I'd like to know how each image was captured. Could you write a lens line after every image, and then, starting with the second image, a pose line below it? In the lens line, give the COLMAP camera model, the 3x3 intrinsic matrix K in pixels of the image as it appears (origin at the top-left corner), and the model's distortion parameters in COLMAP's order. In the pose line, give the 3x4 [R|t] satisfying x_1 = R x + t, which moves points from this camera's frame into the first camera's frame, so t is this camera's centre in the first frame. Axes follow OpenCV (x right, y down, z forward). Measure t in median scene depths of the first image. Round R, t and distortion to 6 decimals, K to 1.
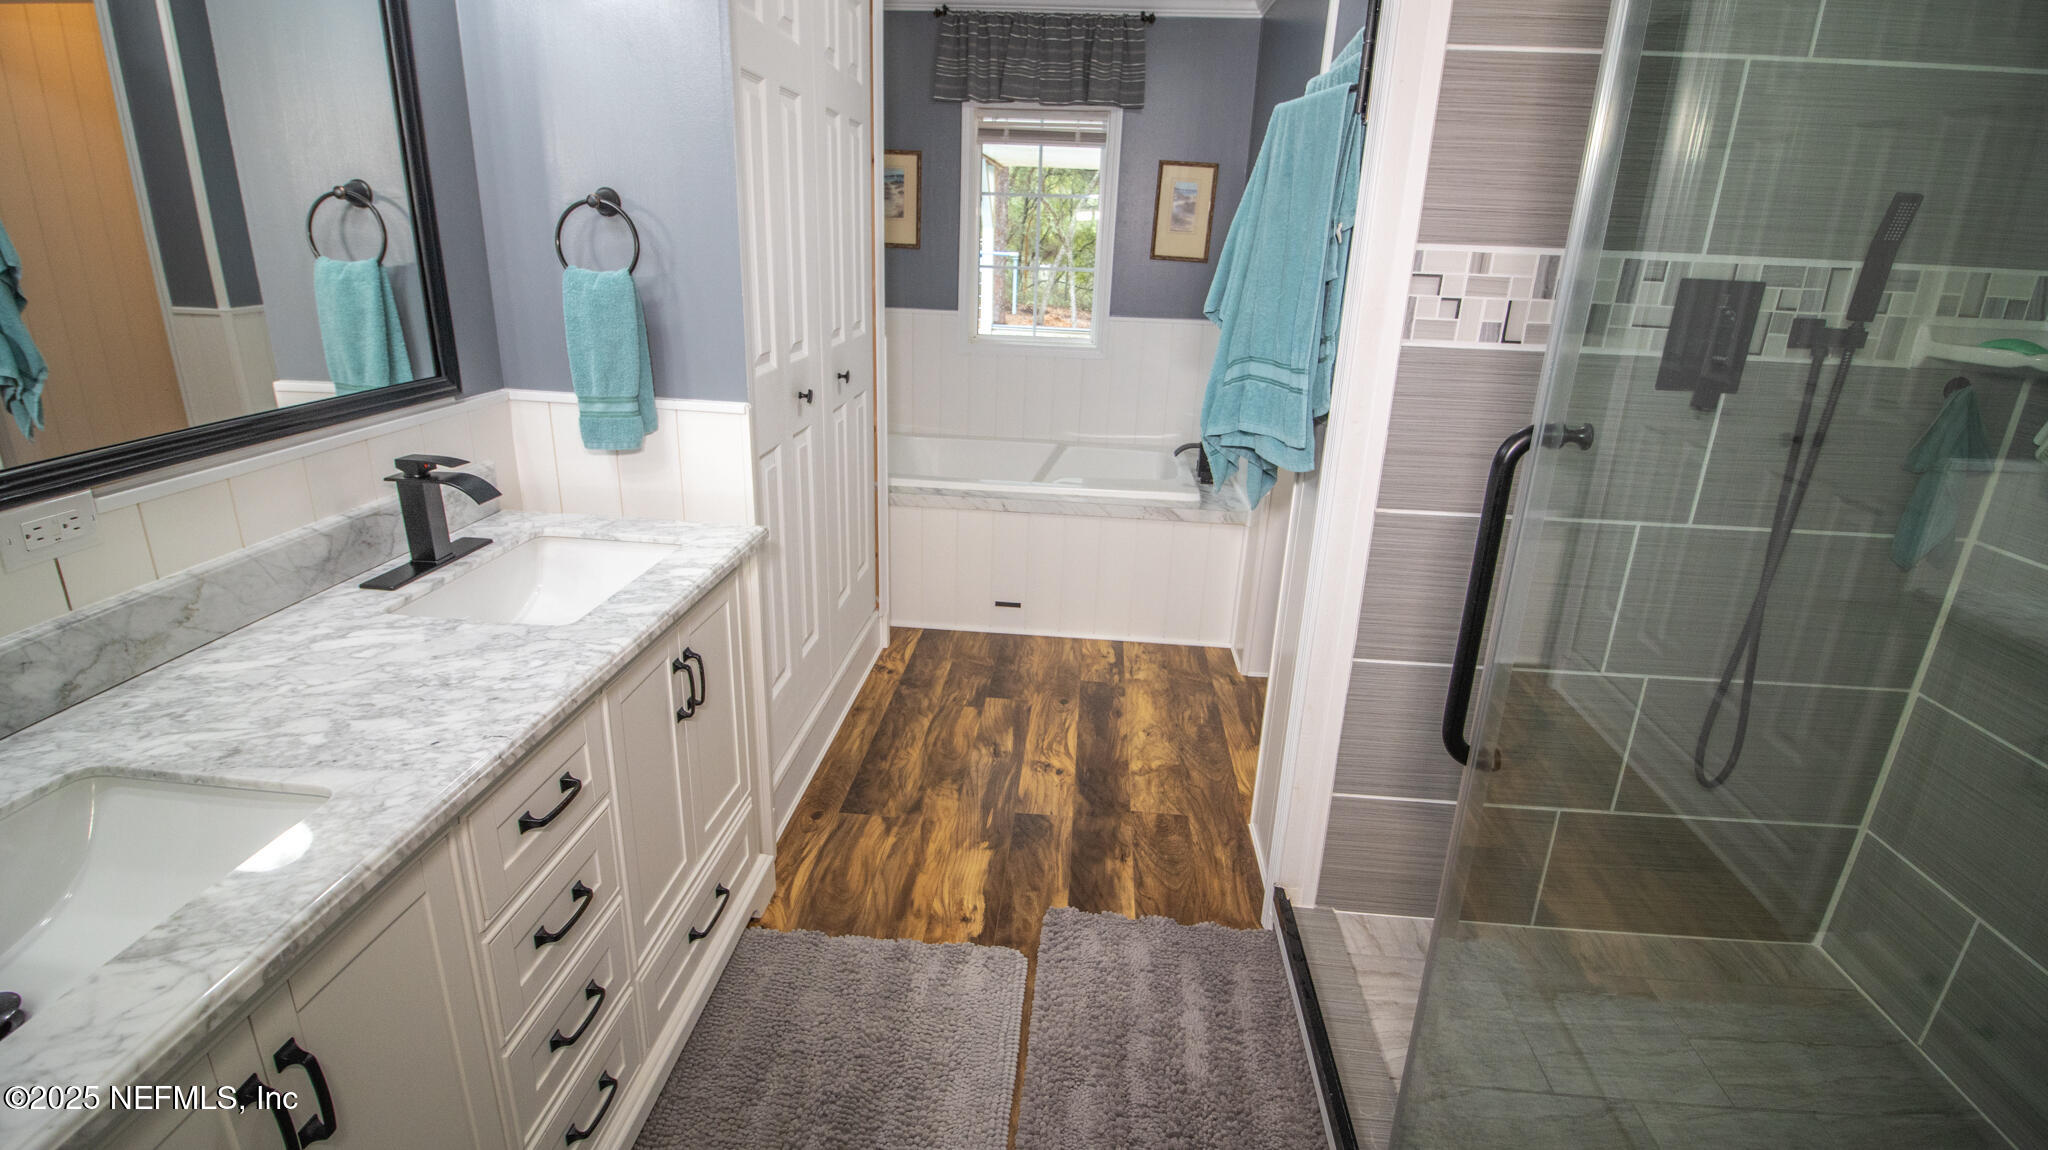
lens RADIAL K [[955.5, 0, 1030.3], [0, 955.5, 562.0], [0, 0, 1]] dist [-0.005545, -0.009013]
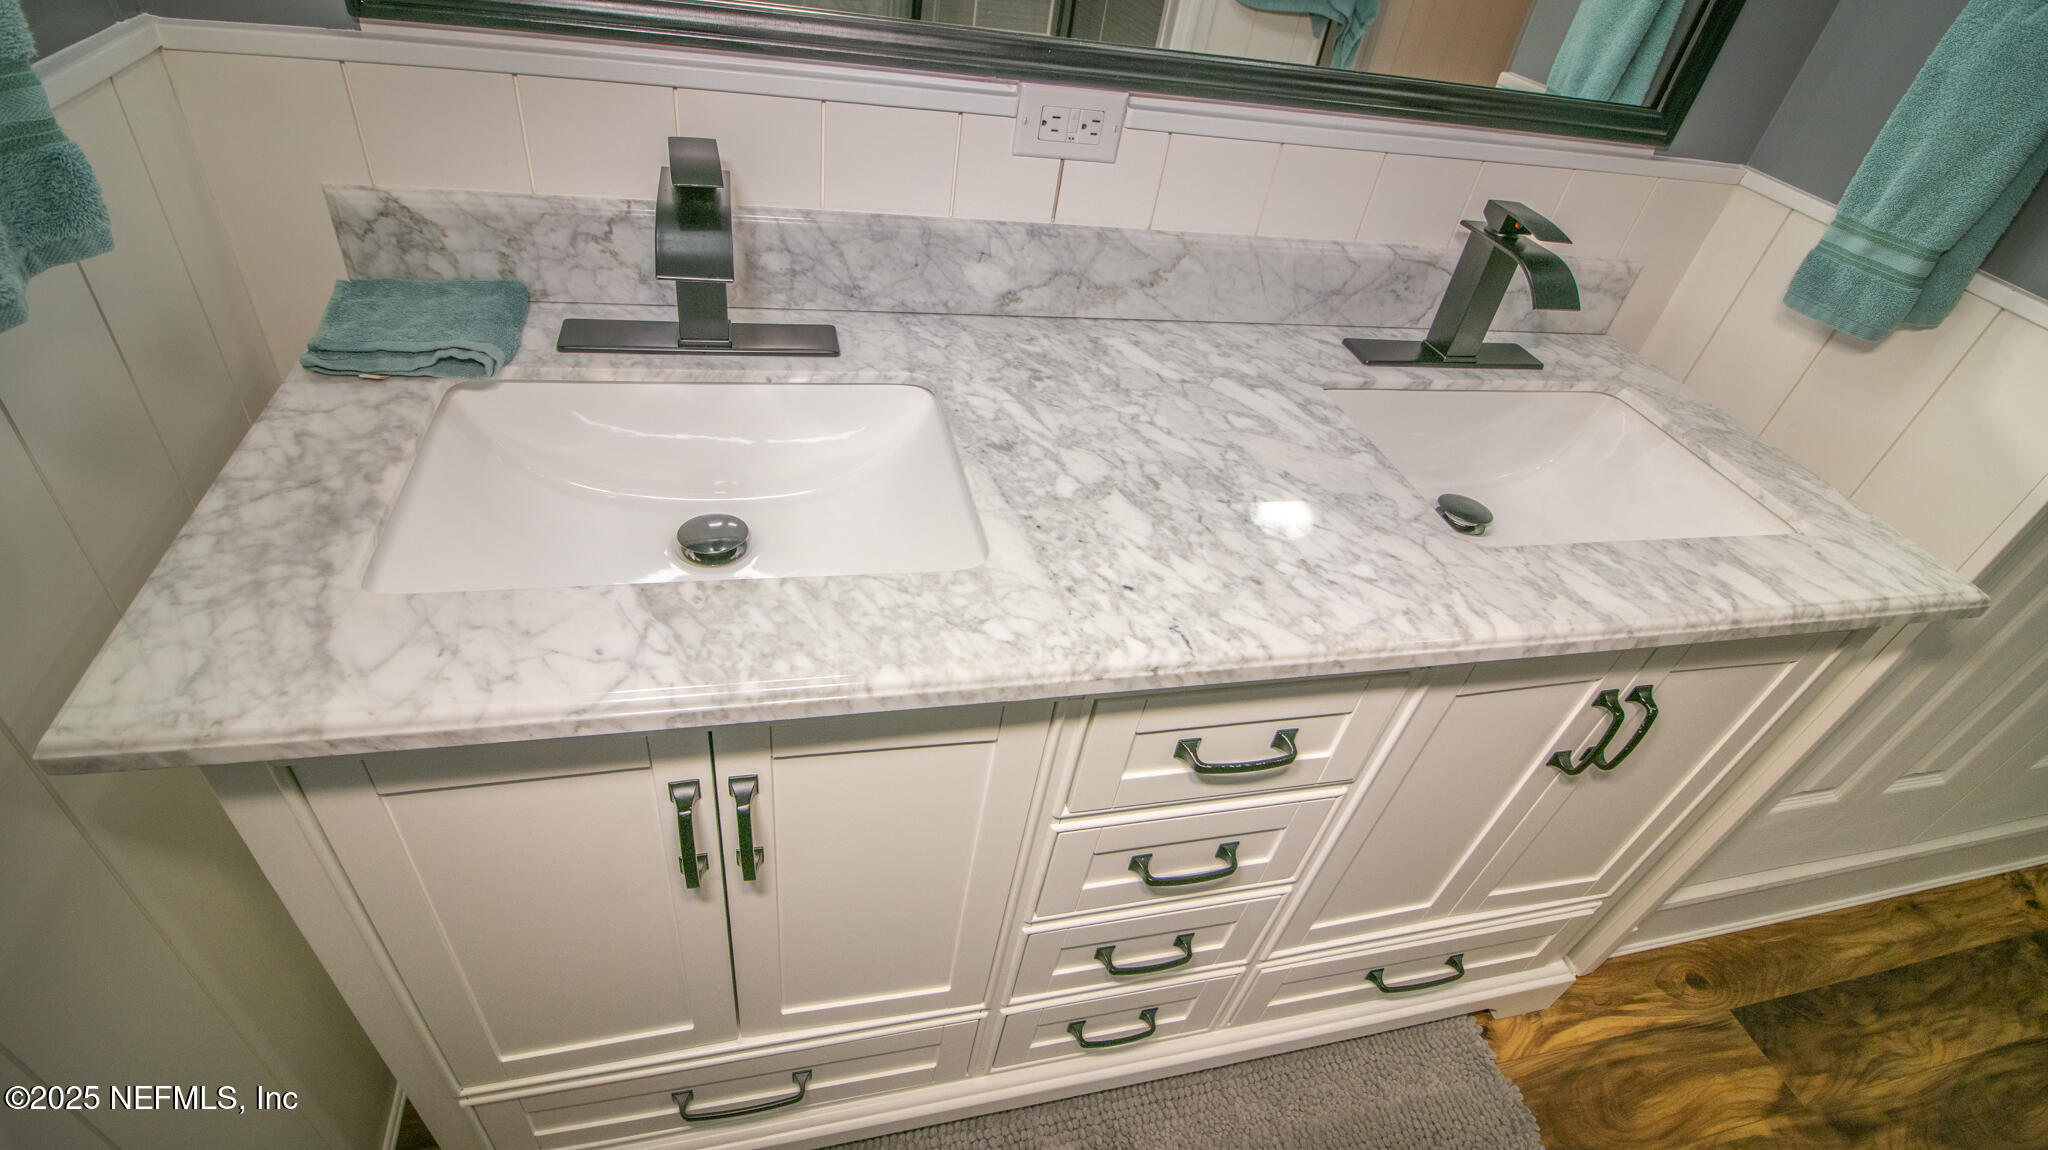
lens RADIAL K [[955.5, 0, 1015.0], [0, 955.5, 561.4], [0, 0, 1]] dist [-0.005545, -0.009013]
pose [[0.315452, 0.598345, -0.736527, -0.105409], [-0.428907, 0.782254, 0.451794, -0.063181], [0.846480, 0.173383, 0.503398, 0.382576]]
